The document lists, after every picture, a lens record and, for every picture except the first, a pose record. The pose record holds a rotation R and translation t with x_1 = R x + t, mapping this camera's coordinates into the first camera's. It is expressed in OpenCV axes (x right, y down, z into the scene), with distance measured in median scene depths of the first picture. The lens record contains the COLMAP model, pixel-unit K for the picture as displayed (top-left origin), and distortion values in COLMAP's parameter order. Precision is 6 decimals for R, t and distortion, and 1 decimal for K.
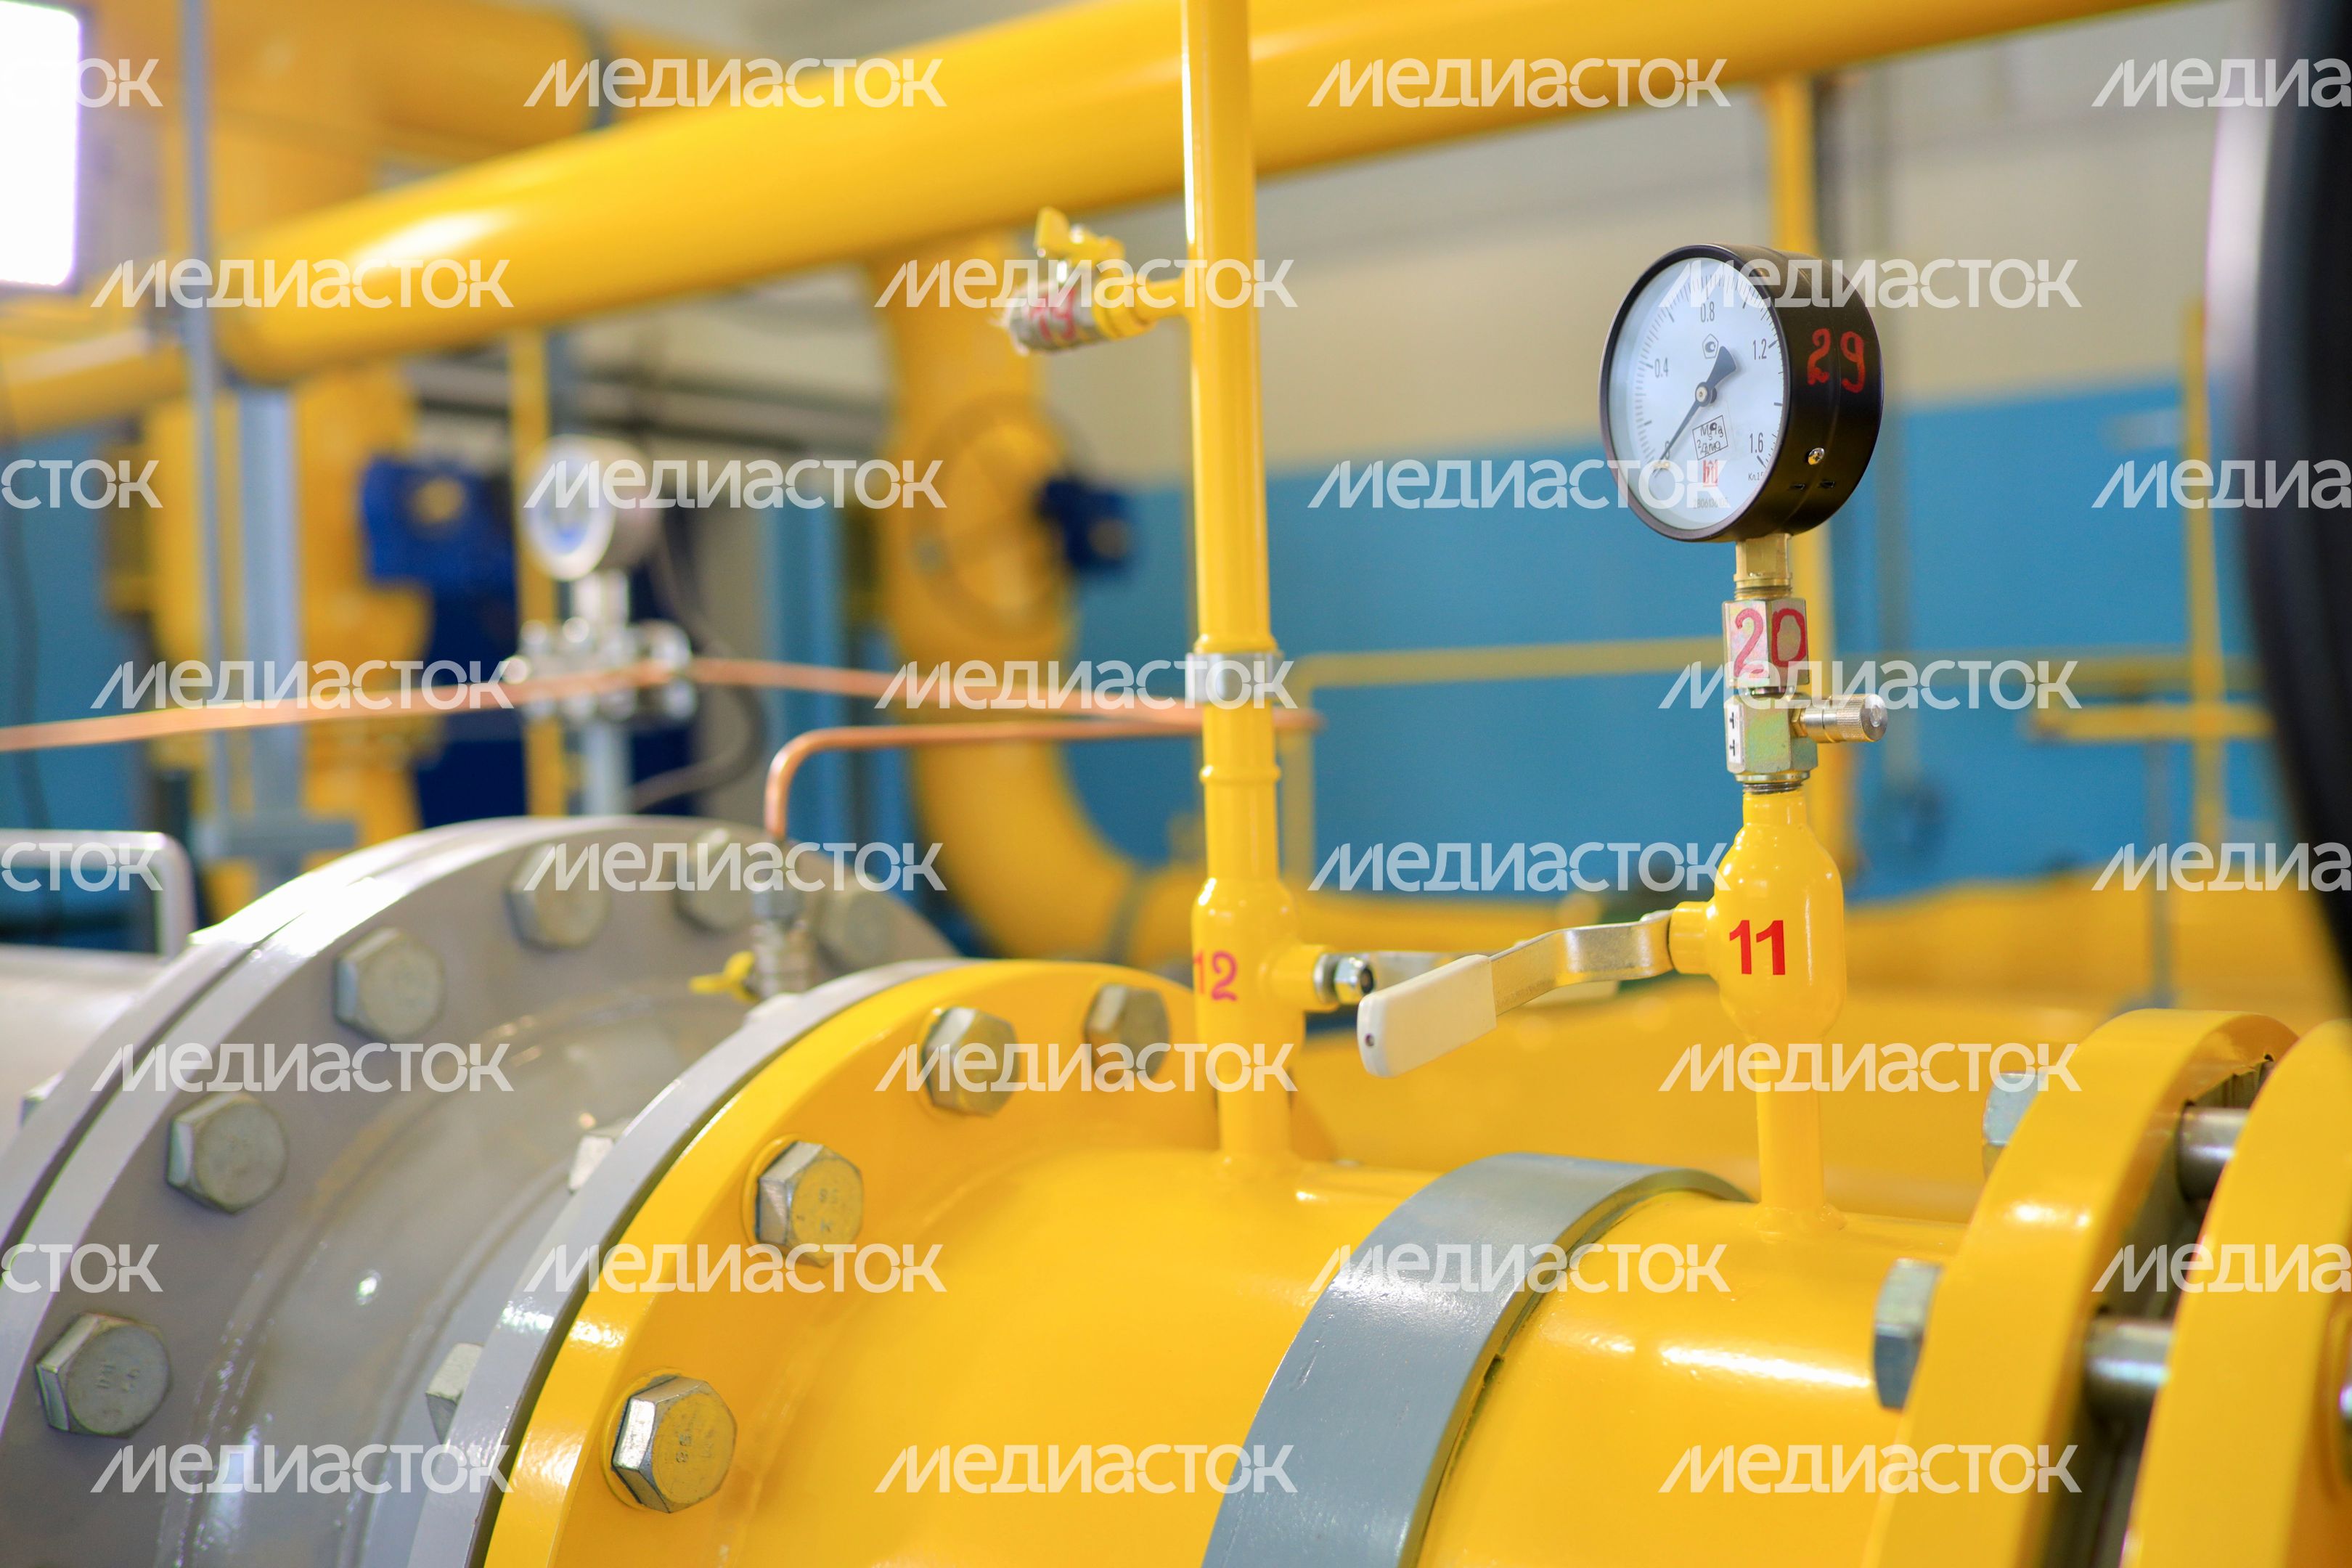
lens RADIAL K [[2349.0, 0, 1174.5], [0, 2349.0, 781.9], [0, 0, 1]] dist [-0.004500, -0.004740]
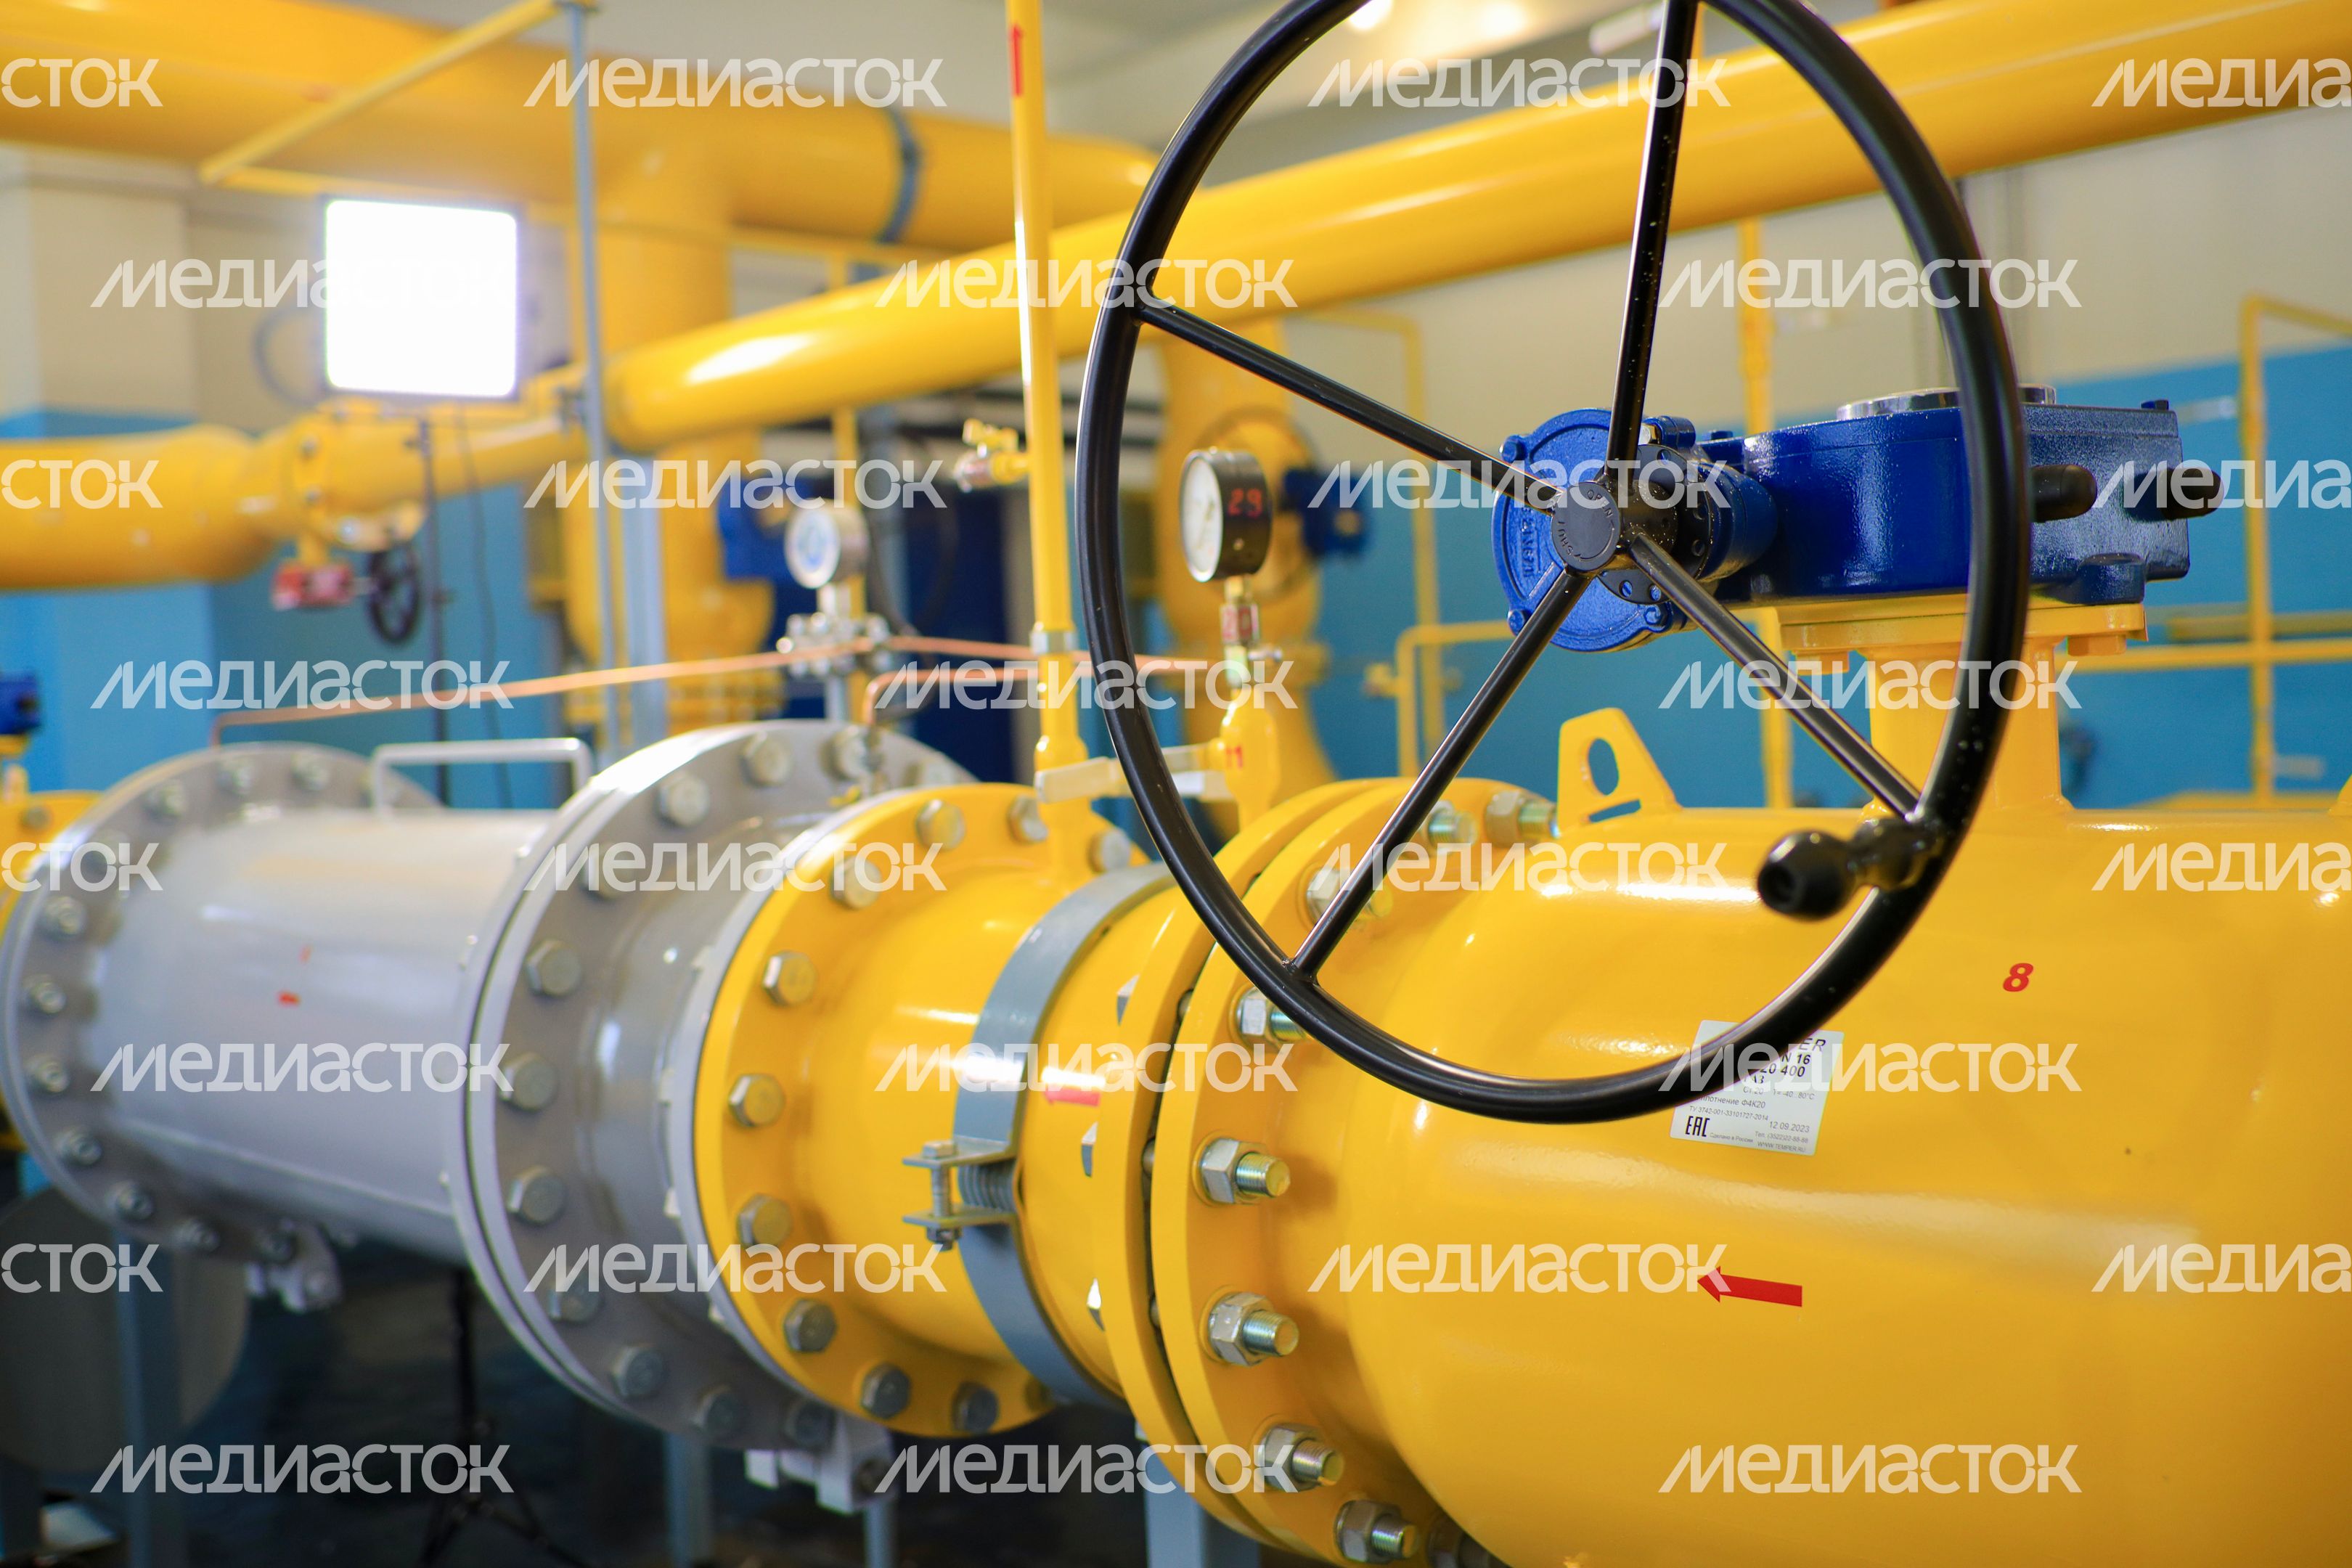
lens RADIAL K [[2349.0, 0, 1174.5], [0, 2349.0, 781.9], [0, 0, 1]] dist [-0.004500, -0.004740]
pose [[0.987632, -0.009617, -0.156492, 0.229680], [0.011936, 0.999832, 0.013886, 0.026260], [0.156332, -0.015583, 0.987582, -0.535283]]
